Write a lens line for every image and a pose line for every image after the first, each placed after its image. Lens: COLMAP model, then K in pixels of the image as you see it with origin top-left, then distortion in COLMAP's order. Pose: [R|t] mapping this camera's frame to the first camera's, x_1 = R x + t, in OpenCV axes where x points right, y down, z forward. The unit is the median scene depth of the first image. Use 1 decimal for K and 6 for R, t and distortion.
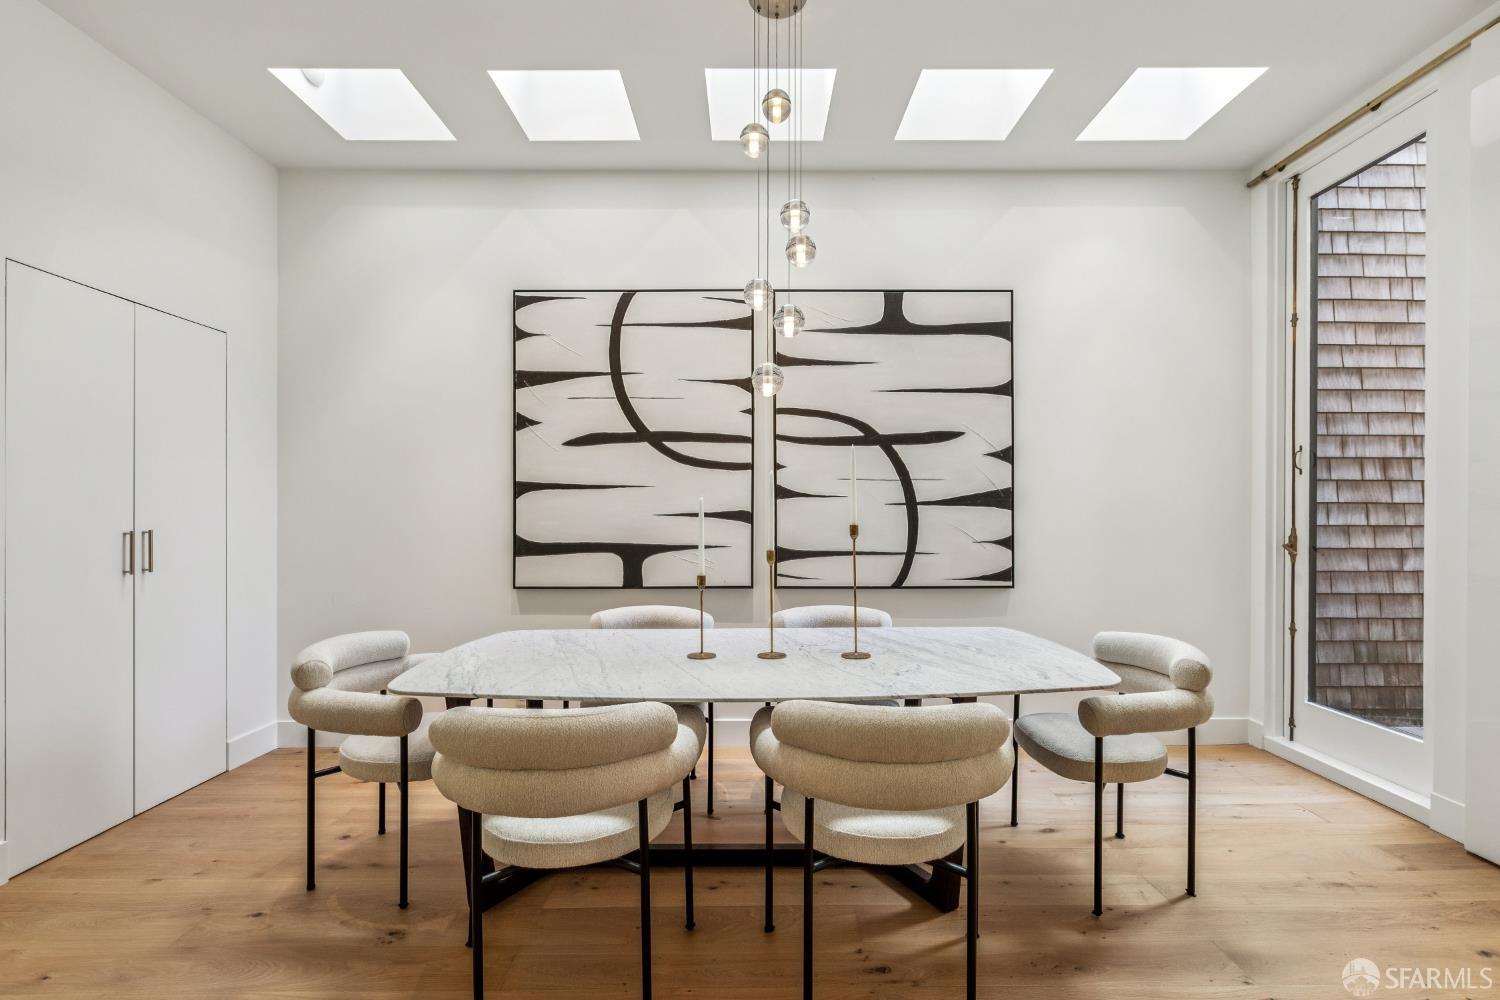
lens RADIAL K [[671.3, 0, 751.5], [0, 671.3, 507.6], [0, 0, 1]] dist [0.002063, -0.000074]
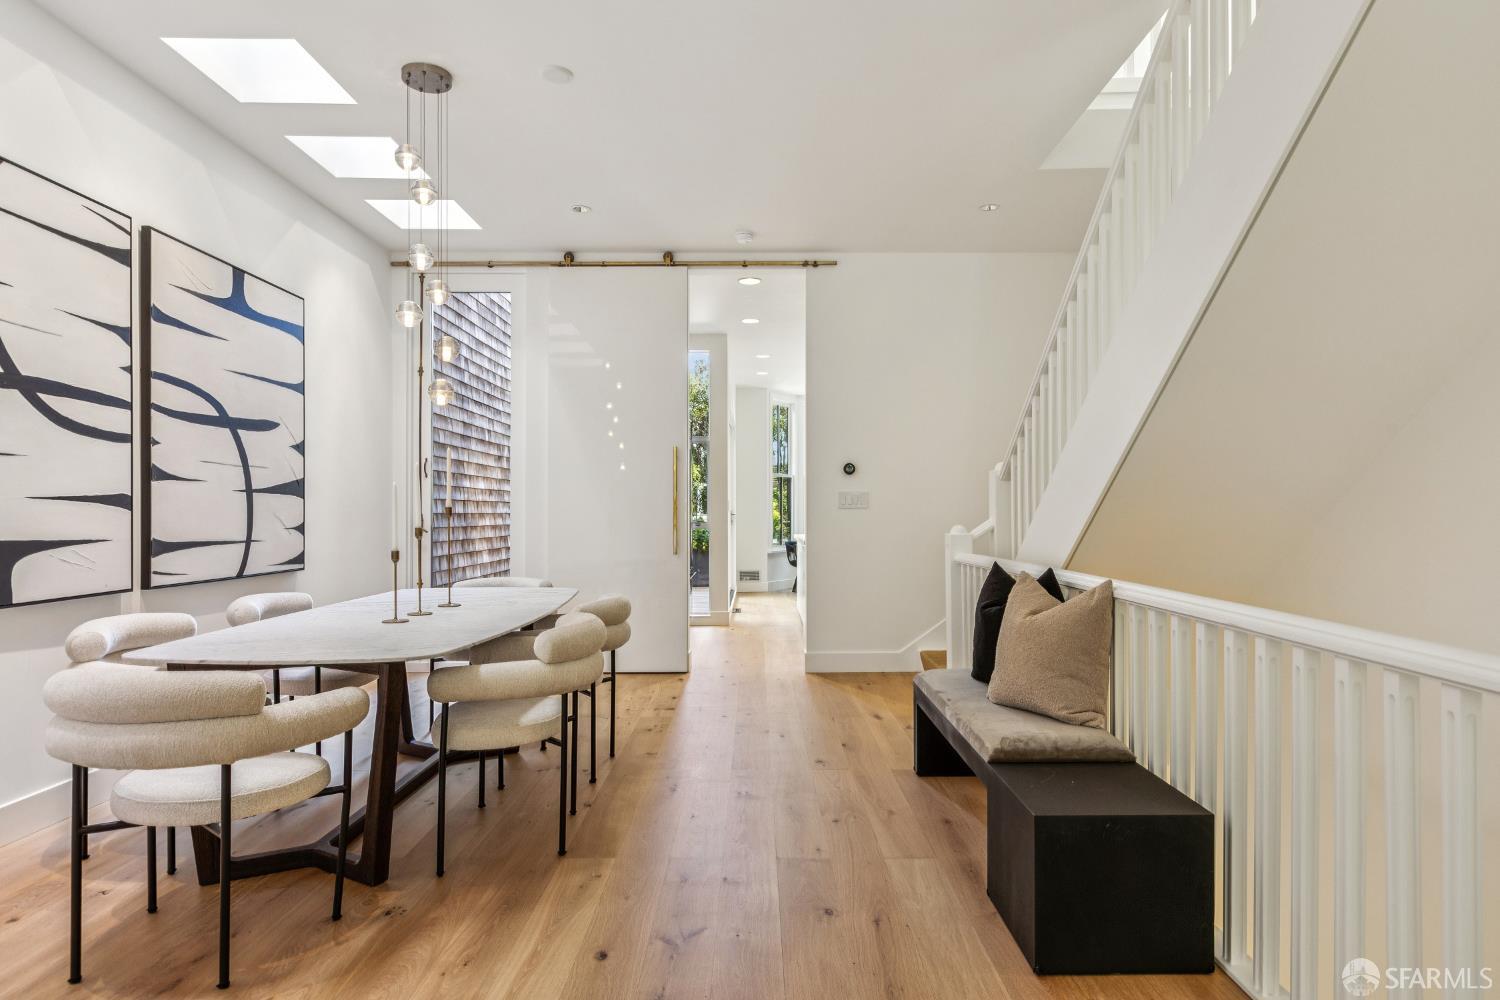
lens RADIAL K [[855.3, 0, 753.4], [0, 855.3, 504.9], [0, 0, 1]] dist [-0.006206, -0.000059]
pose [[0.012207, 0.008541, 0.999889, -1.002005], [-0.003771, 0.999957, -0.008495, 0.022830], [-0.999918, -0.003667, 0.012239, 0.247387]]
